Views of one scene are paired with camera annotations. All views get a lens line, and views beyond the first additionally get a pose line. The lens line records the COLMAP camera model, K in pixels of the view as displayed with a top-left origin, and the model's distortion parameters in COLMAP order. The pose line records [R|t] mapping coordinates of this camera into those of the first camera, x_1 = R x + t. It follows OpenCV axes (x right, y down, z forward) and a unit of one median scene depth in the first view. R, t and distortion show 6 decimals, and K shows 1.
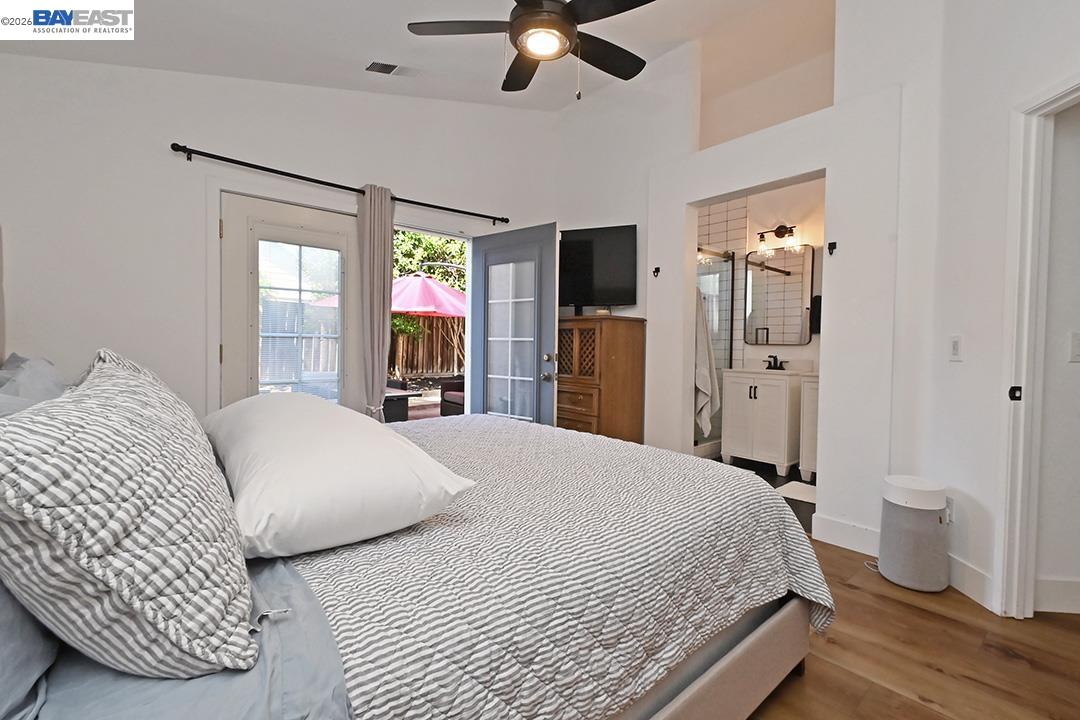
lens RADIAL K [[475.6, 0, 542.8], [0, 475.6, 358.5], [0, 0, 1]] dist [0.005133, 0.000088]
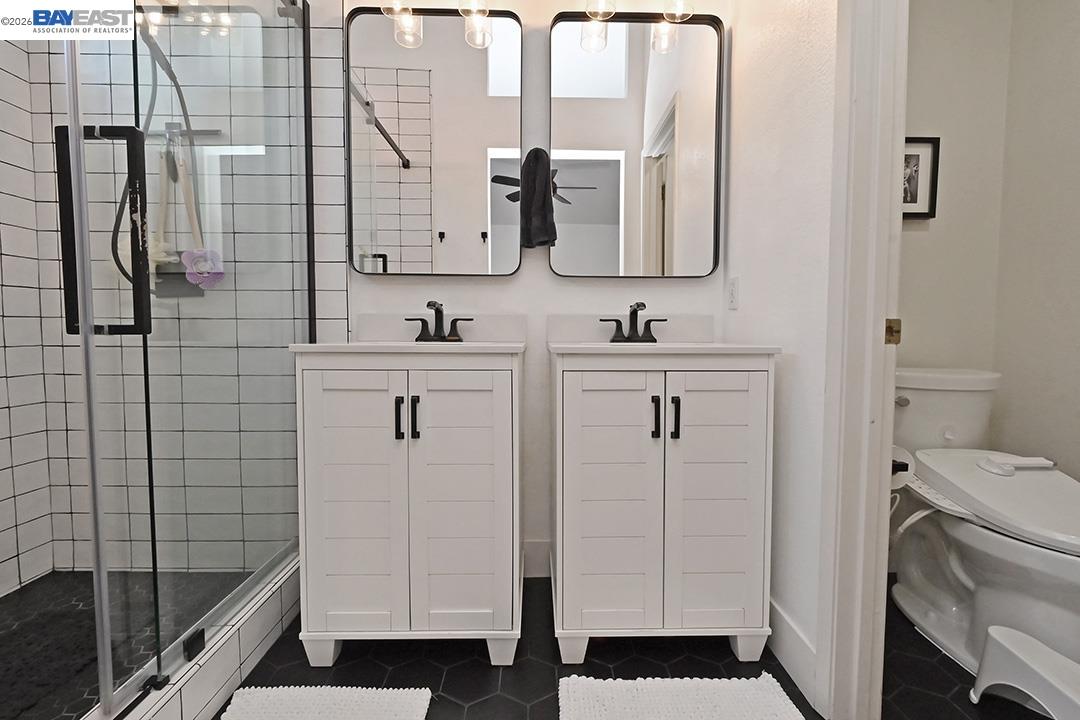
lens RADIAL K [[475.6, 0, 544.3], [0, 475.6, 357.5], [0, 0, 1]] dist [0.005133, 0.000088]
pose [[0.635132, -0.046872, 0.770980, 0.245376], [0.017537, 0.998775, 0.046274, 0.019324], [-0.772204, -0.015870, 0.635176, 0.681542]]
